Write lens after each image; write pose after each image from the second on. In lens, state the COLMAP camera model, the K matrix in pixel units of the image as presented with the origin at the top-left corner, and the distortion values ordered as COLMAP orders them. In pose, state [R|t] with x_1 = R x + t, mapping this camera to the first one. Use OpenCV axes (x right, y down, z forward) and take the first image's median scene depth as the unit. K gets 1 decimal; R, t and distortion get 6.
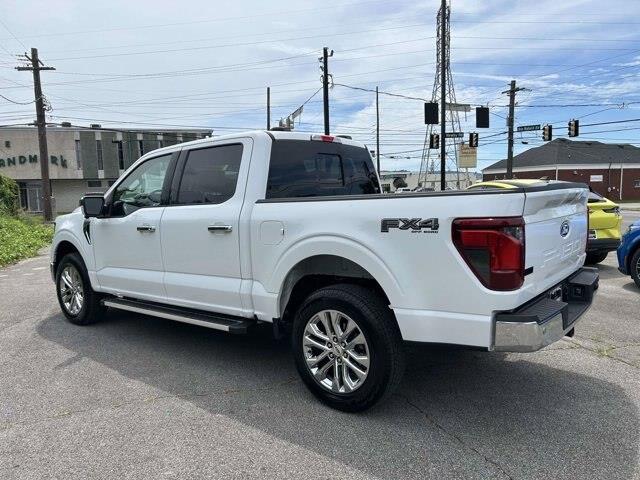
lens RADIAL K [[489.0, 0, 322.0], [0, 489.0, 240.6], [0, 0, 1]] dist [0.037092, -0.036957]
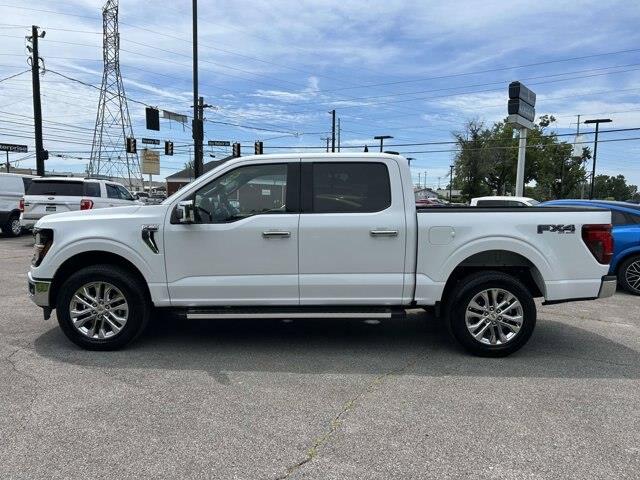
lens RADIAL K [[489.0, 0, 316.9], [0, 489.0, 243.3], [0, 0, 1]] dist [0.037092, -0.036957]
pose [[0.770516, -0.021216, 0.637068, -0.951439], [0.026753, 0.999642, 0.000934, -0.004147], [-0.636859, 0.016324, 0.770807, 0.157519]]
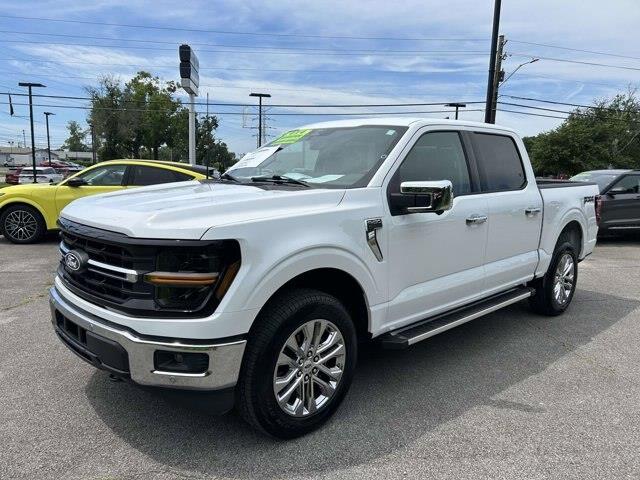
lens RADIAL K [[489.0, 0, 319.3], [0, 489.0, 243.3], [0, 0, 1]] dist [0.037092, -0.036957]
pose [[0.120431, -0.119695, 0.985479, -1.238973], [0.067857, 0.991375, 0.112118, -0.098759], [-0.990400, 0.053369, 0.127514, 1.171774]]
